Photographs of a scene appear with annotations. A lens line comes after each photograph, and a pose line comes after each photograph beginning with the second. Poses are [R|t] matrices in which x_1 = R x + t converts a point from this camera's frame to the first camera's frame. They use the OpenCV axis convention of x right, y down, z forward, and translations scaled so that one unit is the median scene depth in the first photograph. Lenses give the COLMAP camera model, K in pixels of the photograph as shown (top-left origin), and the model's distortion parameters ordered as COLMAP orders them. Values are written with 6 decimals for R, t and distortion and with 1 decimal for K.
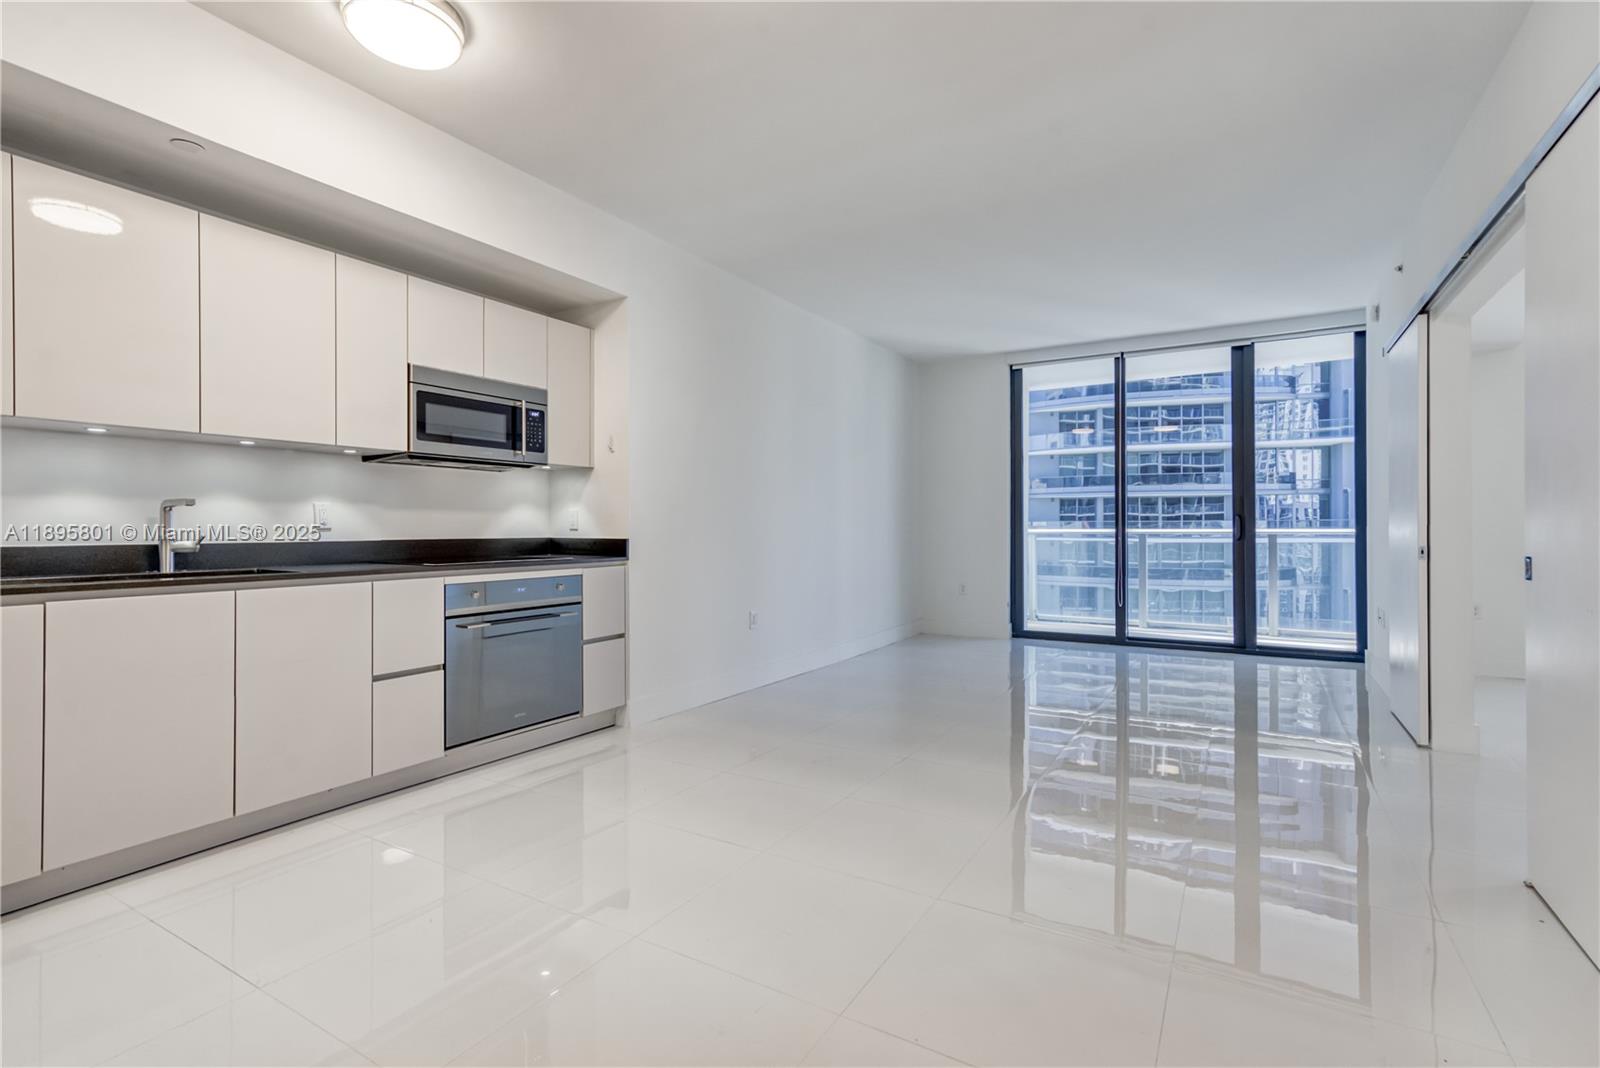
lens RADIAL K [[737.9, 0, 785.9], [0, 737.9, 534.7], [0, 0, 1]] dist [0.003505, 0.000736]
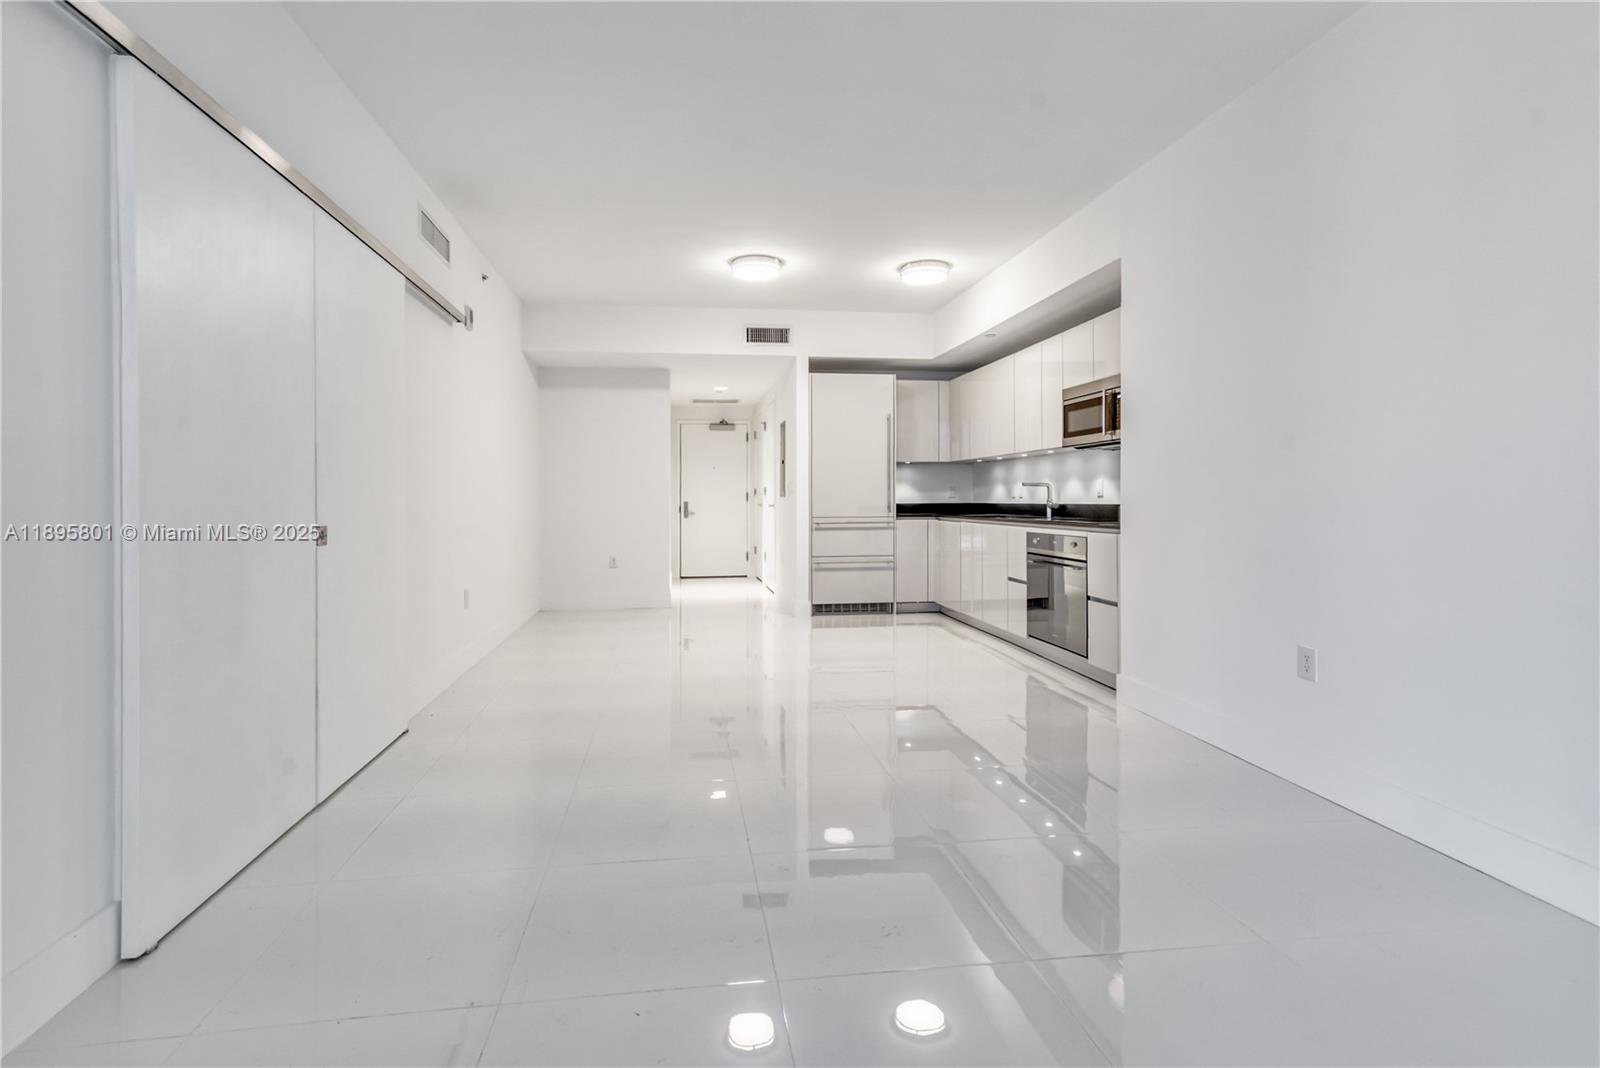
lens RADIAL K [[737.9, 0, 758.7], [0, 737.9, 493.5], [0, 0, 1]] dist [0.003505, 0.000736]
pose [[-0.782192, 0.008609, -0.622978, 0.840409], [0.009132, 0.999956, 0.002353, -0.021819], [0.622970, -0.003849, -0.782236, 1.599975]]
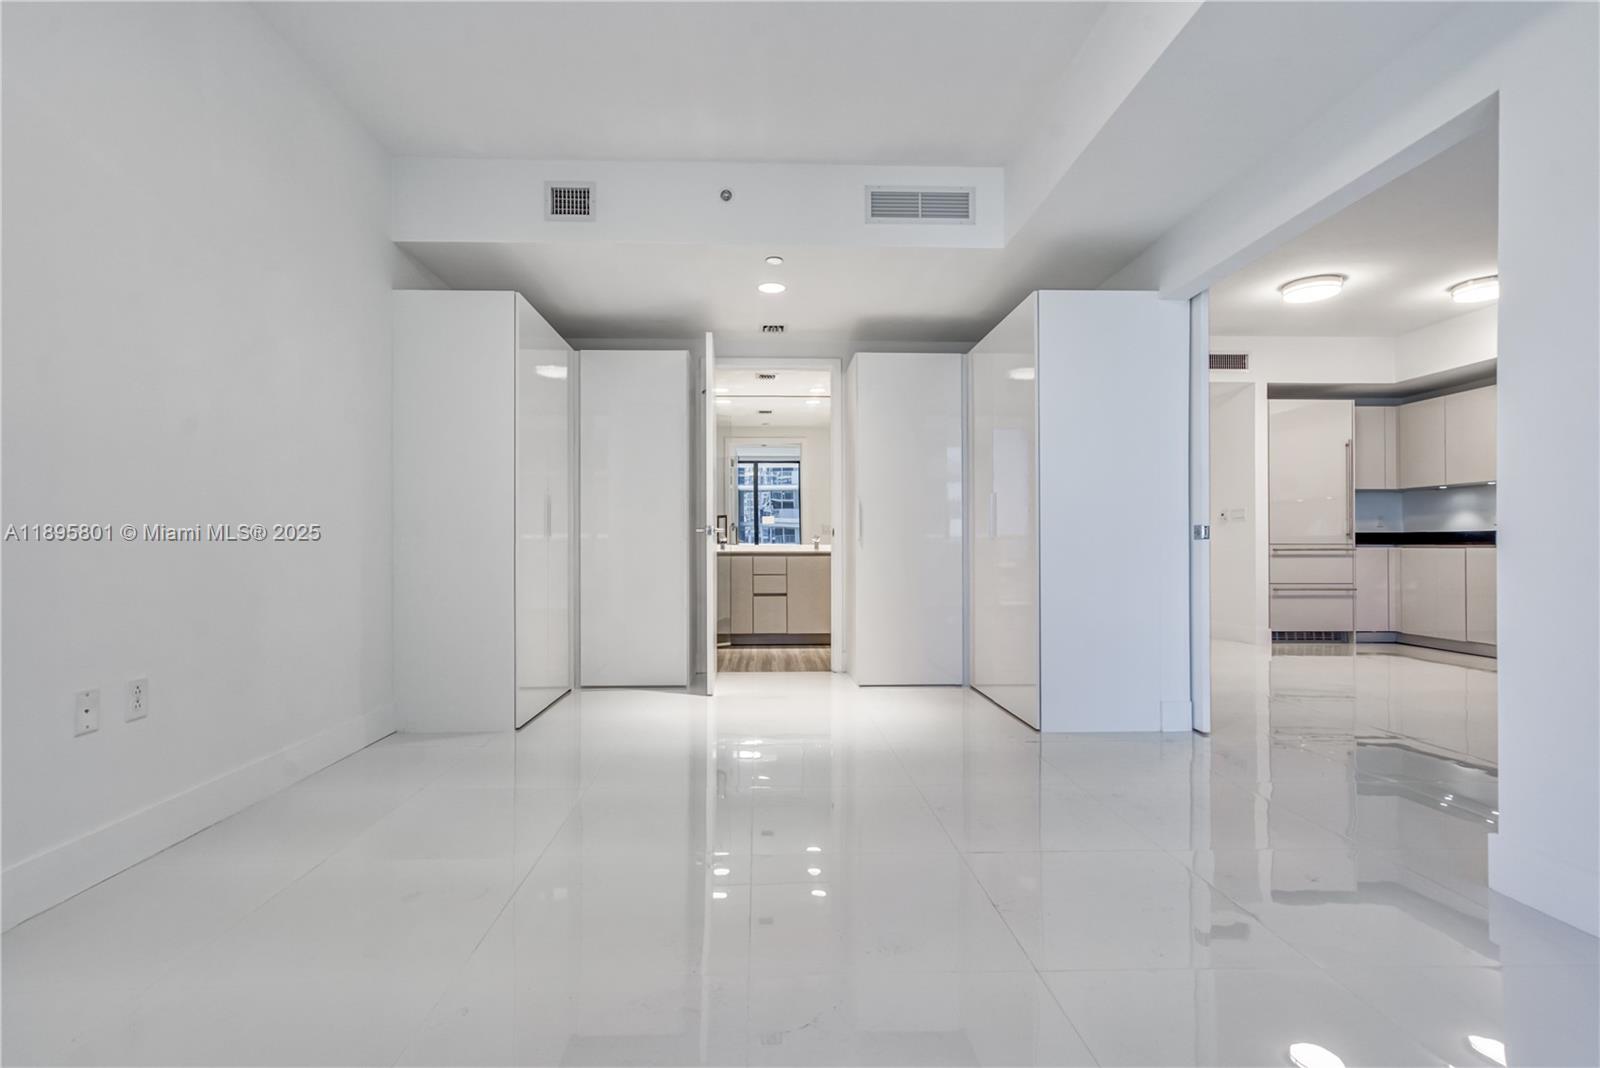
lens RADIAL K [[737.9, 0, 789.8], [0, 737.9, 531.0], [0, 0, 1]] dist [0.003505, 0.000736]
pose [[-0.826255, 0.000900, -0.563296, 1.618405], [0.001717, 0.999998, -0.000921, 0.011132], [0.563294, -0.001728, -0.826255, 1.081511]]
